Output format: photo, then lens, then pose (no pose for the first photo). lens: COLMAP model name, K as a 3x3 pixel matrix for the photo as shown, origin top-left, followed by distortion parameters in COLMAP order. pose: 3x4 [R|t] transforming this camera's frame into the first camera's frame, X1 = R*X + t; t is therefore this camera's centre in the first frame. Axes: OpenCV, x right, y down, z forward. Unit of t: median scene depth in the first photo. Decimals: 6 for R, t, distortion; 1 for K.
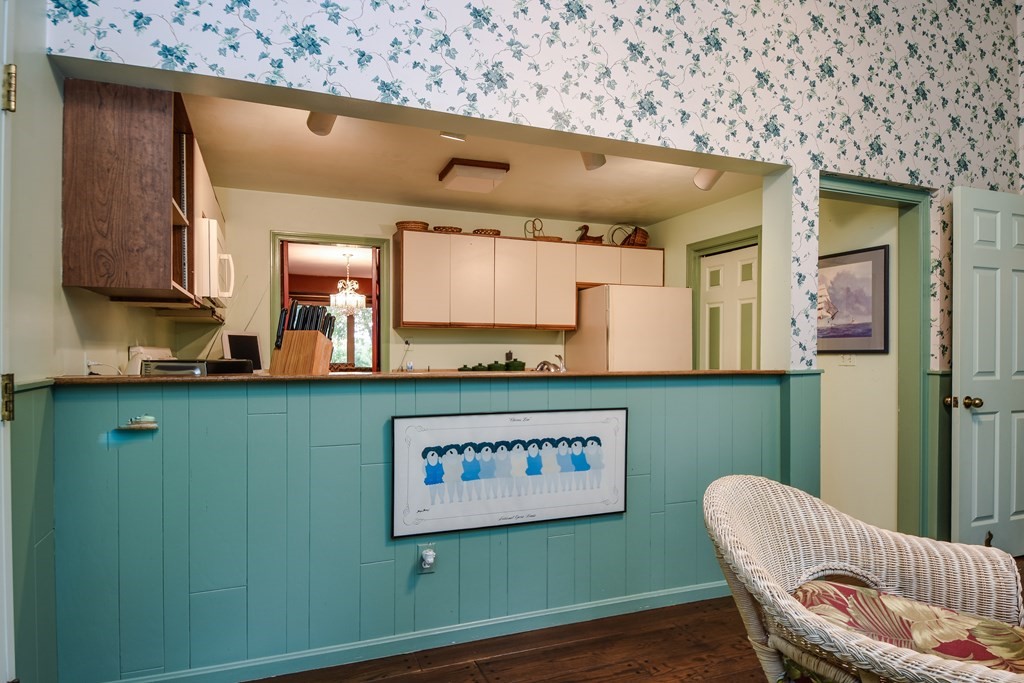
lens RADIAL K [[573.1, 0, 510.2], [0, 573.1, 347.1], [0, 0, 1]] dist [-0.001348, -0.000262]
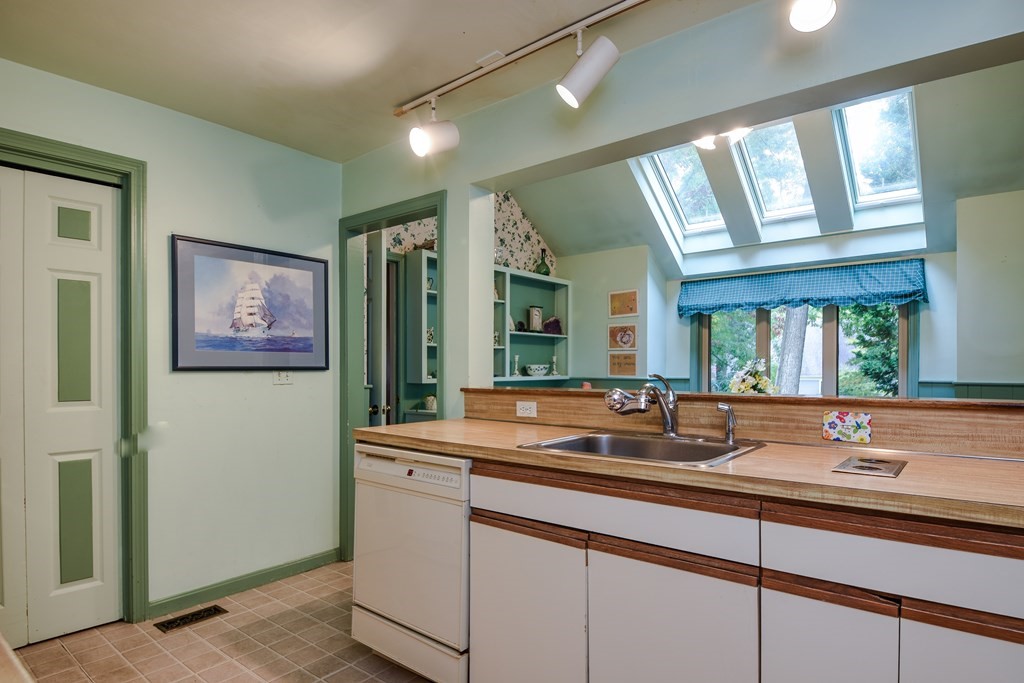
lens RADIAL K [[573.1, 0, 508.4], [0, 573.1, 372.7], [0, 0, 1]] dist [-0.001348, -0.000262]
pose [[-0.479522, -0.004001, 0.877521, -0.344459], [-0.003915, 0.999989, 0.002420, 0.011554], [-0.877521, -0.002275, -0.479532, 1.143772]]
